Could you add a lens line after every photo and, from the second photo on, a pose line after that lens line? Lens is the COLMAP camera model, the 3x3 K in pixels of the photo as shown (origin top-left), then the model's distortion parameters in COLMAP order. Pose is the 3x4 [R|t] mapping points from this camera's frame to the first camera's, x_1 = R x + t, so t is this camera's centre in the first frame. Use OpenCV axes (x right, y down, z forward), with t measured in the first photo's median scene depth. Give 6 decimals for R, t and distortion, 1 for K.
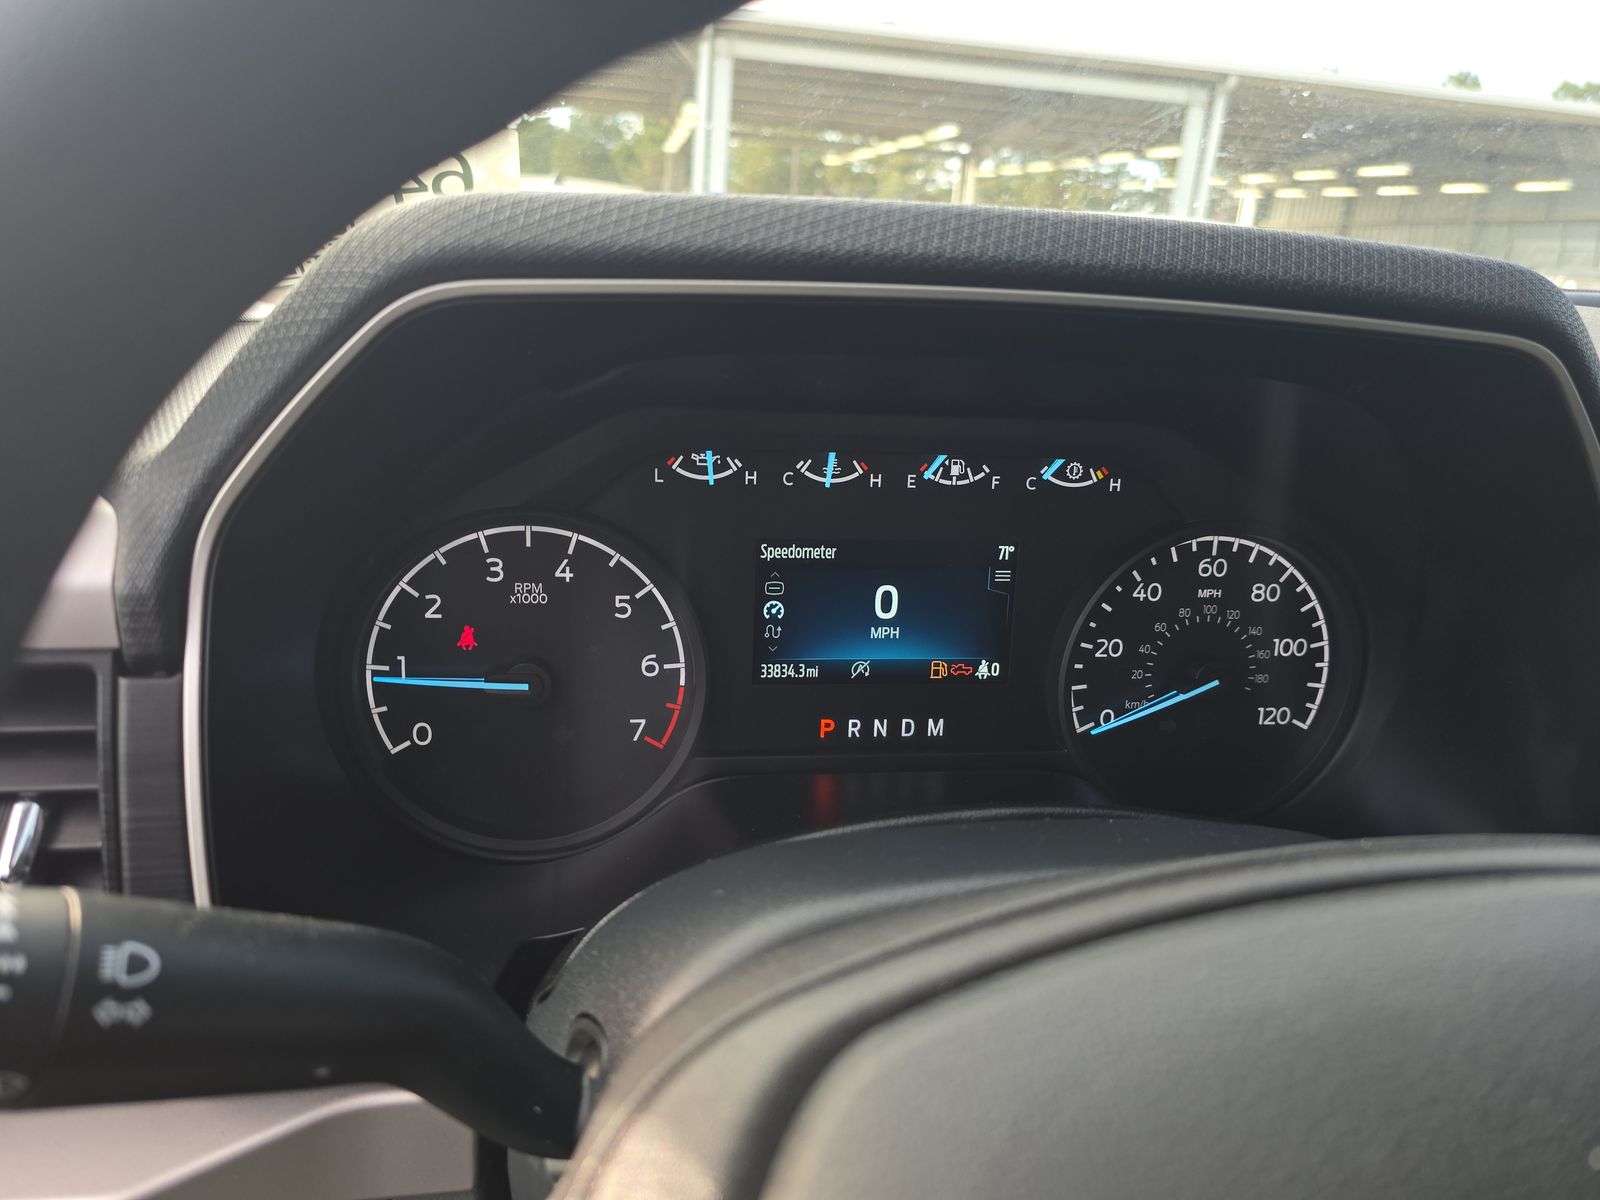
lens RADIAL K [[1068.0, 0, 792.9], [0, 1068.0, 591.2], [0, 0, 1]] dist [0.007043, -0.005802]
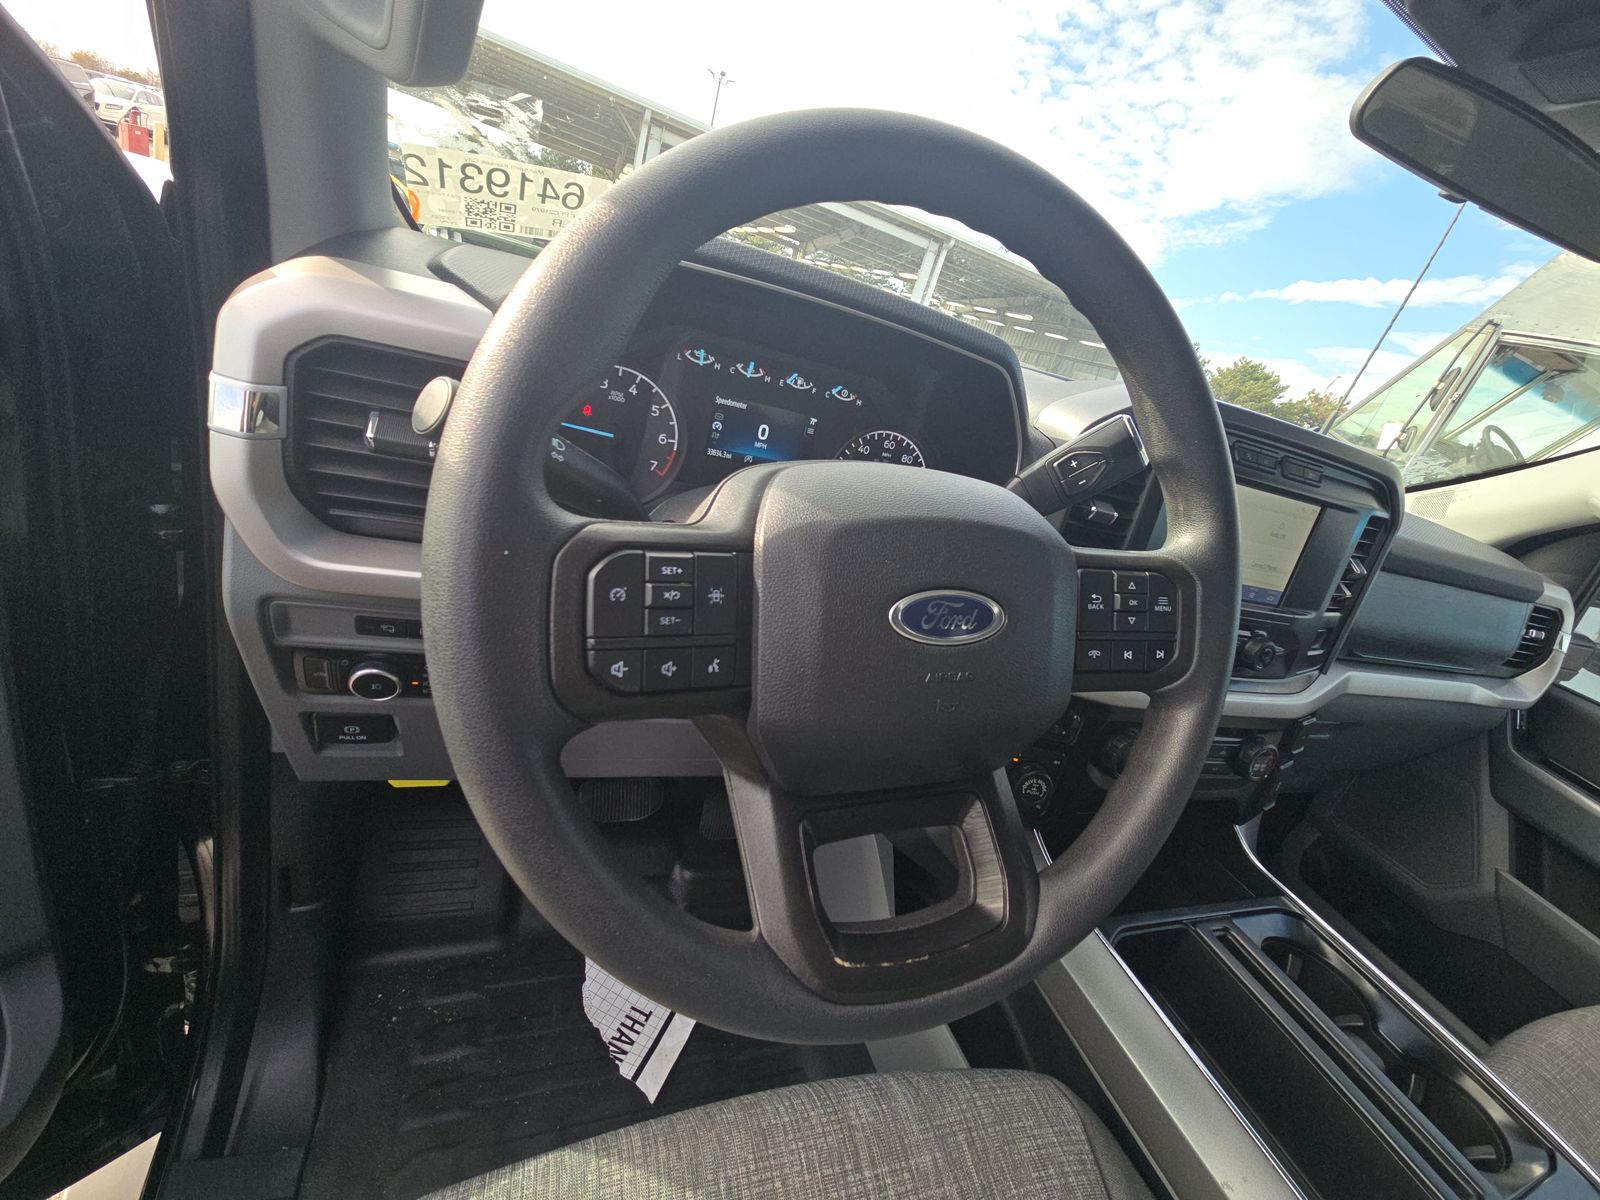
lens RADIAL K [[648.1, 0, 810.3], [0, 648.1, 601.6], [0, 0, 1]] dist [-0.004905, -0.000889]
pose [[0.958056, 0.120844, 0.259858, -0.148138], [-0.153644, 0.982008, 0.109788, 0.213017], [-0.241916, -0.145109, 0.959385, -0.504247]]
